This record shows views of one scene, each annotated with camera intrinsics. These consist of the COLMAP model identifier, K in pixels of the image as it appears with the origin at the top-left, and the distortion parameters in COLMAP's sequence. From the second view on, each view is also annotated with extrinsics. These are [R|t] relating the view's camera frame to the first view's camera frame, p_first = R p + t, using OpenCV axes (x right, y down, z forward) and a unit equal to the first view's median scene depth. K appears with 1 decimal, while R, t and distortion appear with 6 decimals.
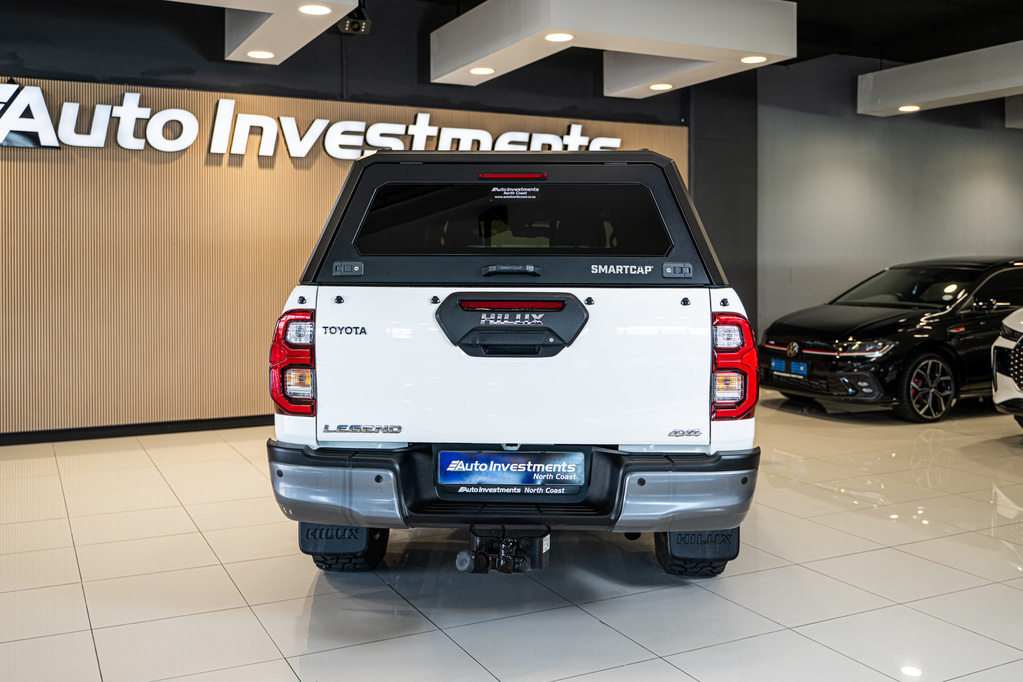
lens RADIAL K [[977.3, 0, 490.1], [0, 977.3, 256.4], [0, 0, 1]] dist [0.005035, 0.000000]
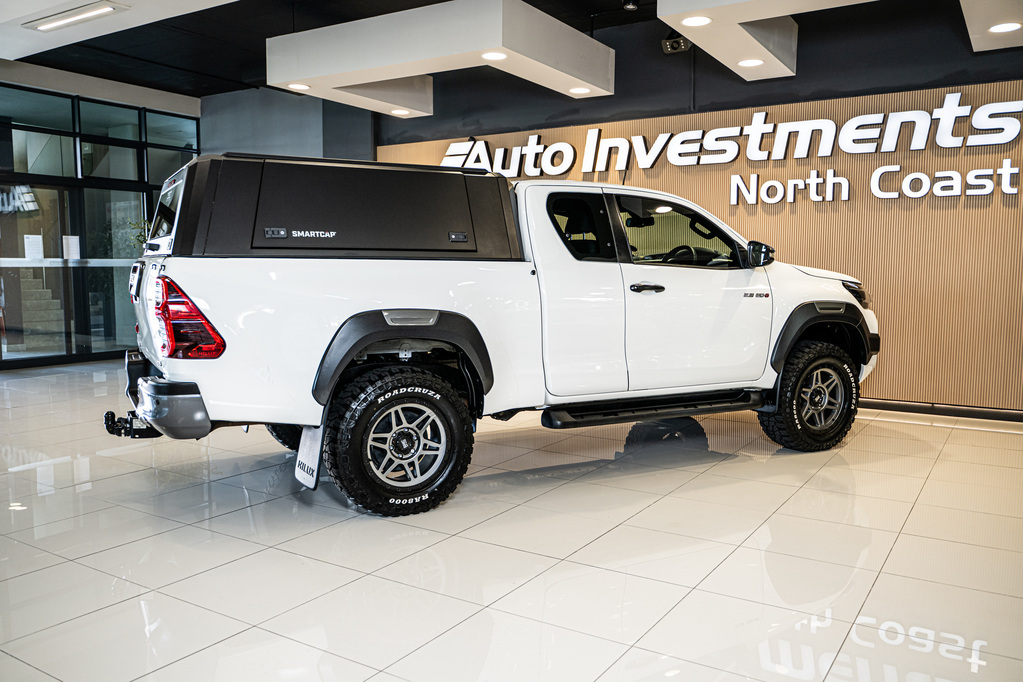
lens RADIAL K [[814.8, 0, 507.7], [0, 814.8, 342.8], [0, 0, 1]] dist [-0.002775, -0.004981]
pose [[0.515776, 0.079864, -0.852993, 1.396611], [0.002624, 0.995494, 0.094792, 0.039495], [0.856720, -0.051130, 0.513242, 0.783321]]
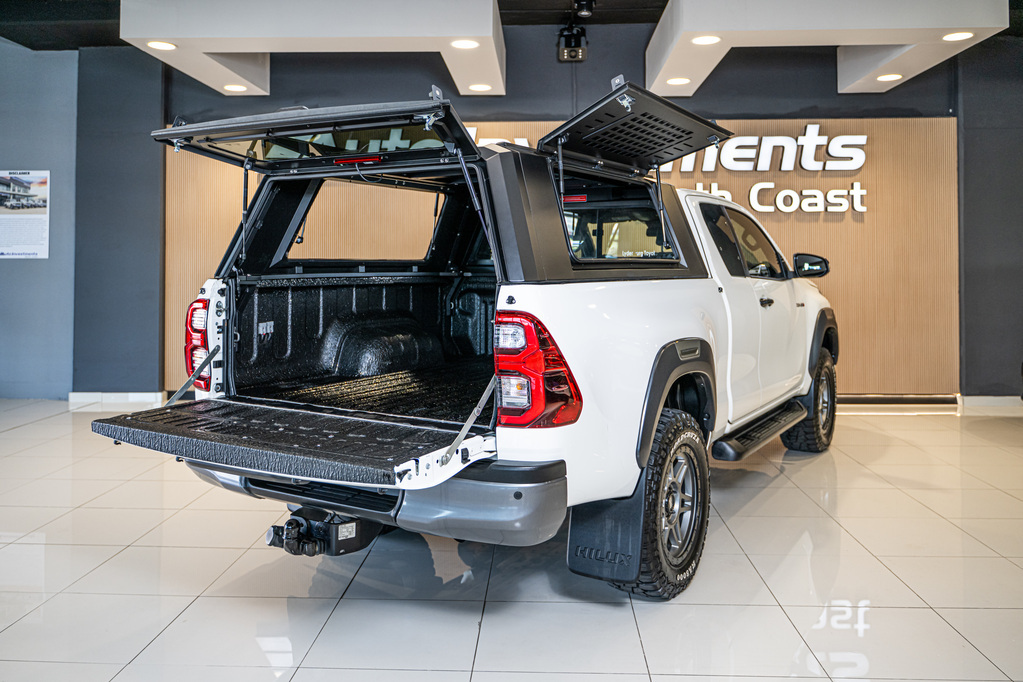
lens RADIAL K [[814.8, 0, 509.1], [0, 814.8, 244.1], [0, 0, 1]] dist [-0.002775, -0.004981]
pose [[0.876399, -0.012690, -0.481419, 0.586605], [0.004005, 0.999810, -0.019064, 0.005974], [0.481570, 0.014780, 0.876283, 0.329364]]
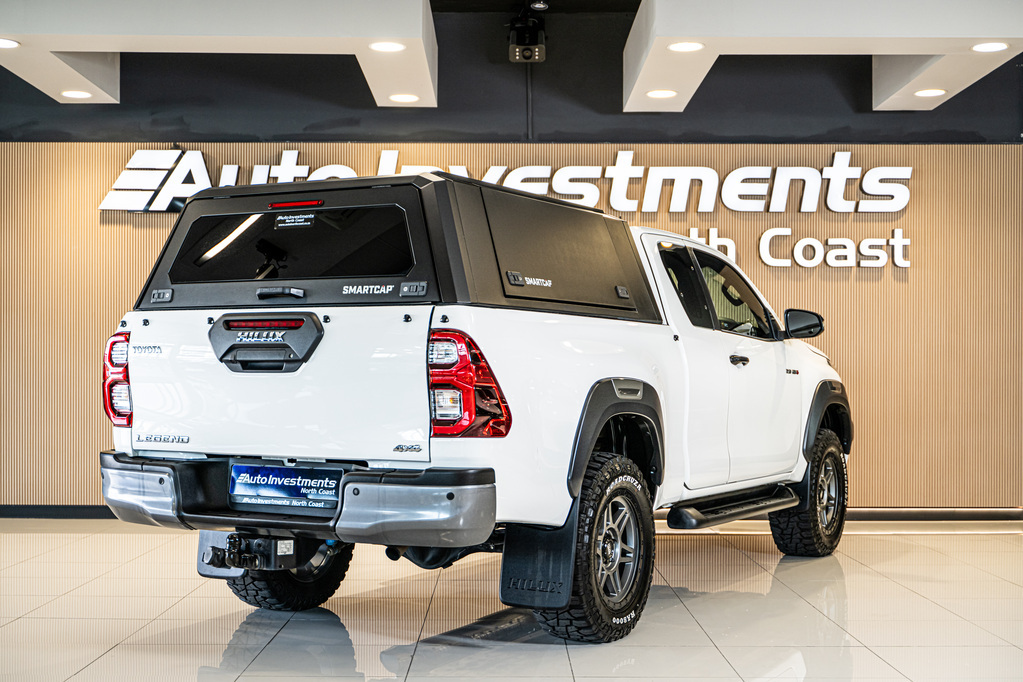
lens RADIAL K [[1394.5, 0, 503.9], [0, 1394.5, 384.3], [0, 0, 1]] dist [-0.001685, 0.000000]
pose [[0.897953, 0.004648, -0.440066, 0.896107], [-0.000689, 0.999958, 0.009156, 0.097933], [0.440090, -0.007919, 0.897919, -0.243225]]
